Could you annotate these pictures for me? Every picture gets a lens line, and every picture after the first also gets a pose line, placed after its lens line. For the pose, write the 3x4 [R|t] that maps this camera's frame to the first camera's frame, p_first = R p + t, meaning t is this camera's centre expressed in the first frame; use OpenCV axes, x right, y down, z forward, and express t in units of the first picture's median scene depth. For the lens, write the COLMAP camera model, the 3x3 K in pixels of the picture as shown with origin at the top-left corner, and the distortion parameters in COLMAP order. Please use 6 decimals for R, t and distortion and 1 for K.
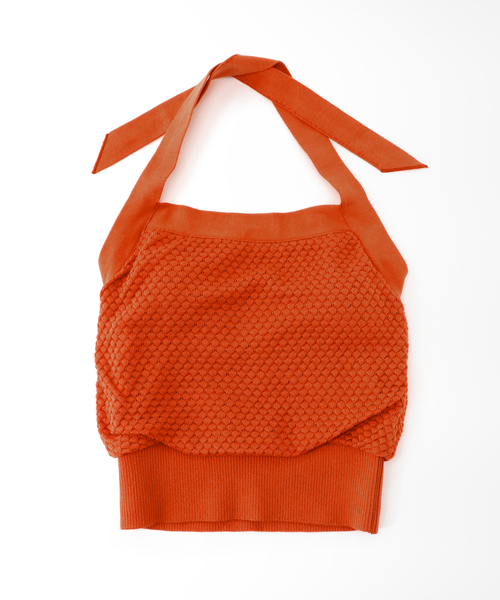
lens RADIAL K [[521.3, 0, 249.5], [0, 521.3, 300.3], [0, 0, 1]] dist [-0.003824, 0.001488]
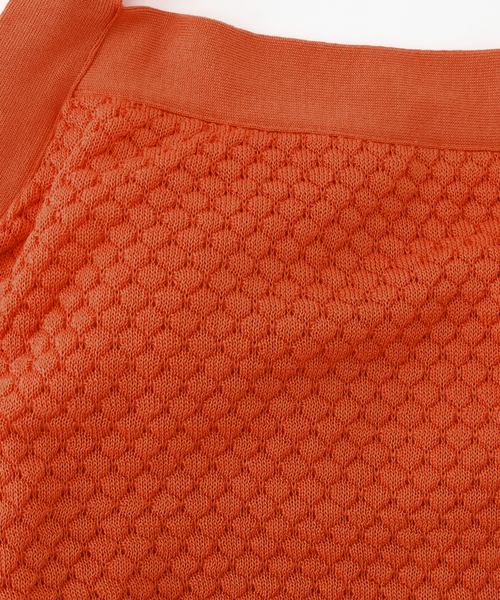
lens RADIAL K [[1071.4, 0, 250.2], [0, 1071.4, 299.5], [0, 0, 1]] dist [0.014275, 0.000000]
pose [[0.999746, 0.020953, 0.008245, -0.107307], [-0.021492, 0.997179, 0.071914, -0.069549], [-0.006715, -0.072073, 0.997377, 0.398495]]
